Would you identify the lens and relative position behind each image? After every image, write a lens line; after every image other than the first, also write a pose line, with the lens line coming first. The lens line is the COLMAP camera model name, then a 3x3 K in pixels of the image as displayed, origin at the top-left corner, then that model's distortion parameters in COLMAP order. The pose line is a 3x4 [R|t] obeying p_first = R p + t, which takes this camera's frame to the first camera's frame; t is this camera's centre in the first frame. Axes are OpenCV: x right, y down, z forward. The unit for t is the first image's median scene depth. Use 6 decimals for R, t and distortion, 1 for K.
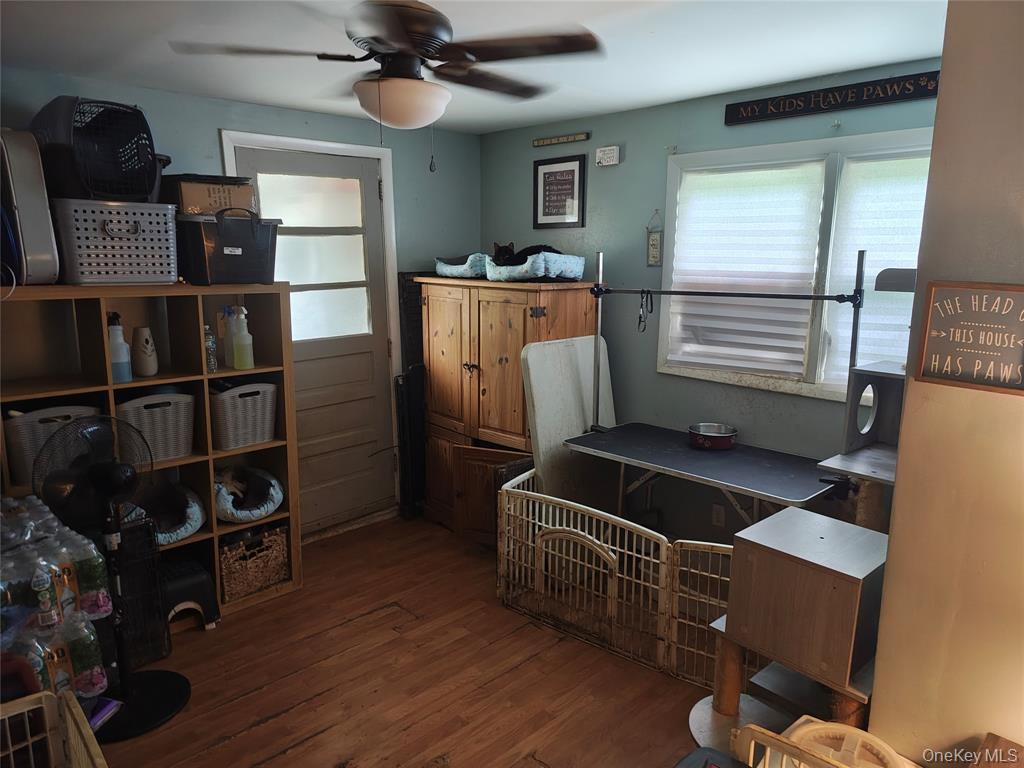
lens RADIAL K [[700.4, 0, 515.0], [0, 700.4, 402.8], [0, 0, 1]] dist [0.046090, -0.035987]
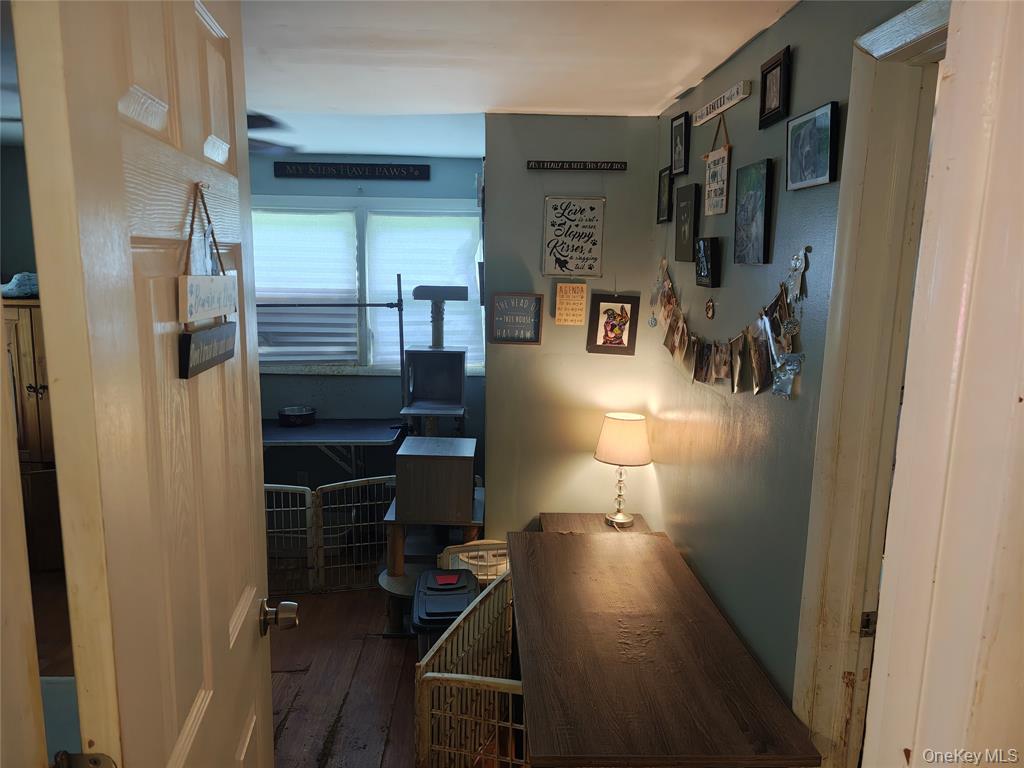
lens RADIAL K [[700.4, 0, 511.6], [0, 700.4, 382.0], [0, 0, 1]] dist [0.046090, -0.035987]
pose [[0.684048, -0.112184, 0.720759, -0.410196], [0.146484, 0.989100, 0.014927, 0.027487], [-0.714578, 0.095369, 0.693025, -0.189560]]
